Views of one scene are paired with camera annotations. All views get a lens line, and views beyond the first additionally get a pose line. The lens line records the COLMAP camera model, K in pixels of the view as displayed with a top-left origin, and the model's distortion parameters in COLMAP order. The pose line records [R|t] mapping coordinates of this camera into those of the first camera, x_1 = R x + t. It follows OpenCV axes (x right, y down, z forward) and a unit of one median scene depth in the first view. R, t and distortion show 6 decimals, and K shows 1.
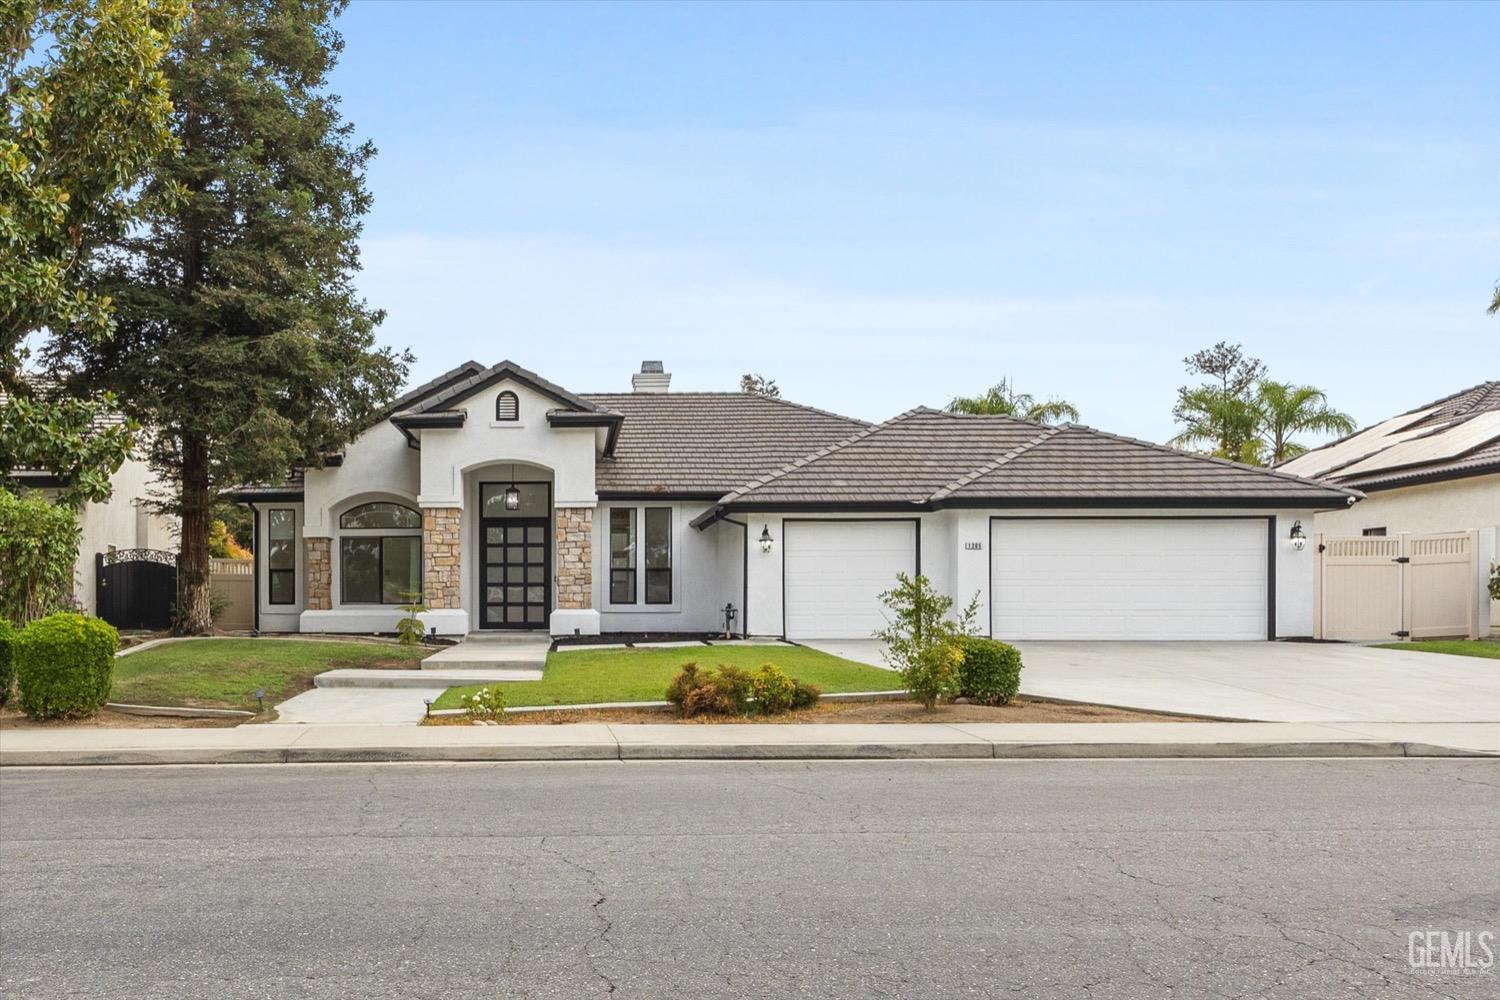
lens RADIAL K [[1241.6, 0, 750.0], [0, 1241.6, 500.0], [0, 0, 1]] dist [0.000461, 0.002997]
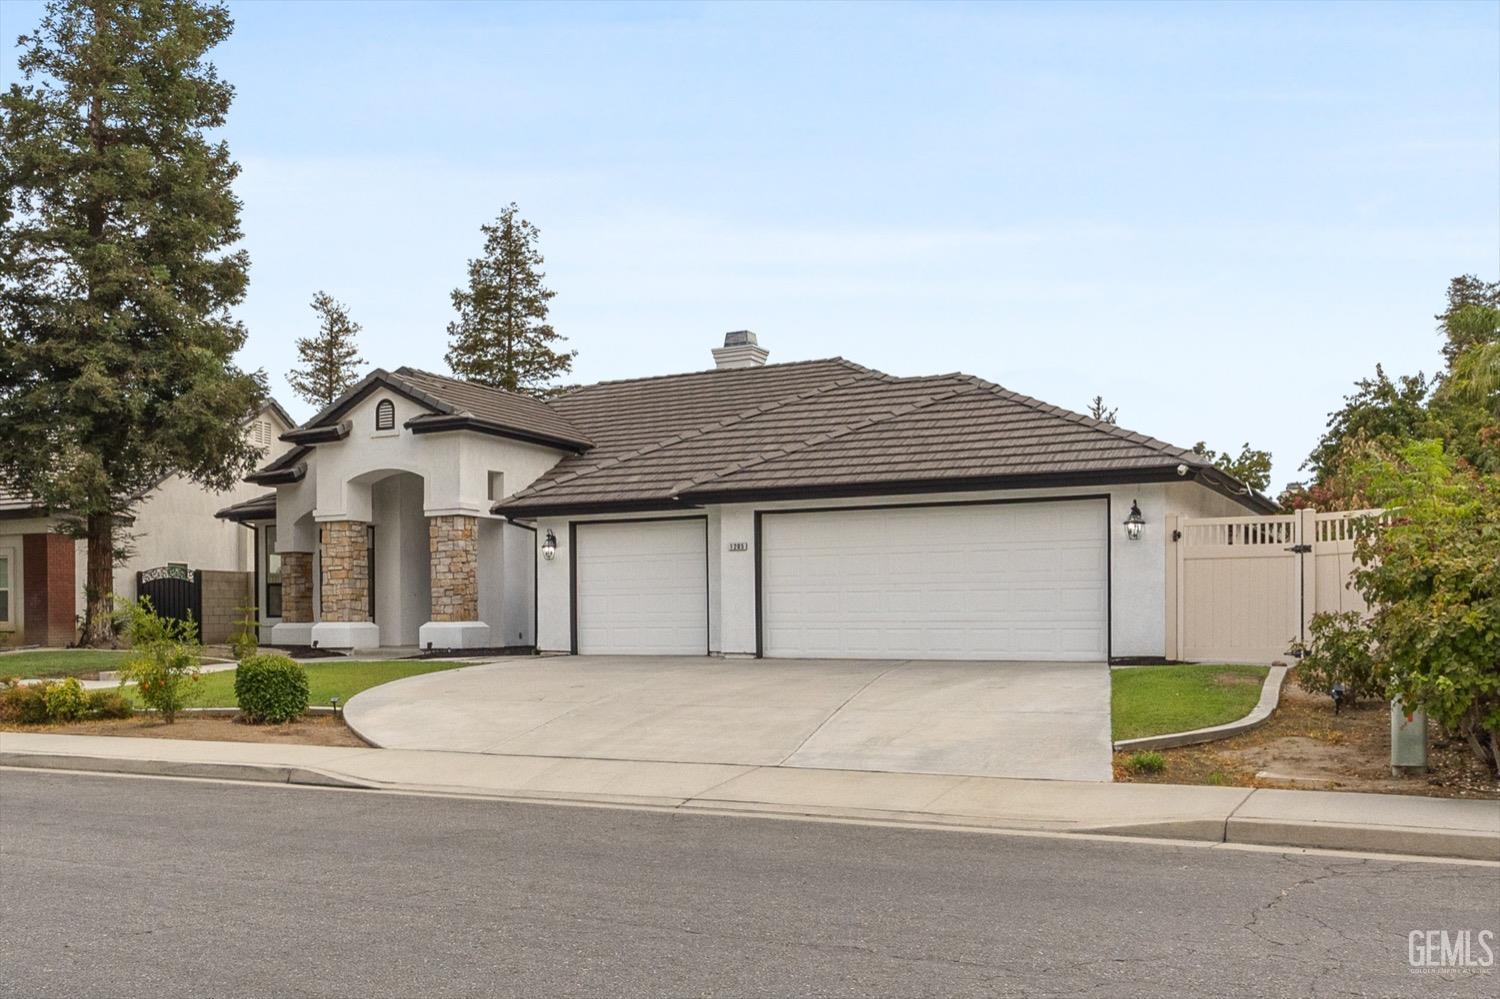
lens RADIAL K [[1575.5, 0, 680.9], [0, 1575.5, 498.3], [0, 0, 1]] dist [-0.004769, -0.000266]
pose [[0.857825, -0.043749, -0.512076, 0.640464], [0.051826, 0.998655, 0.001499, 0.000385], [0.511322, -0.027824, 0.858939, 0.052421]]
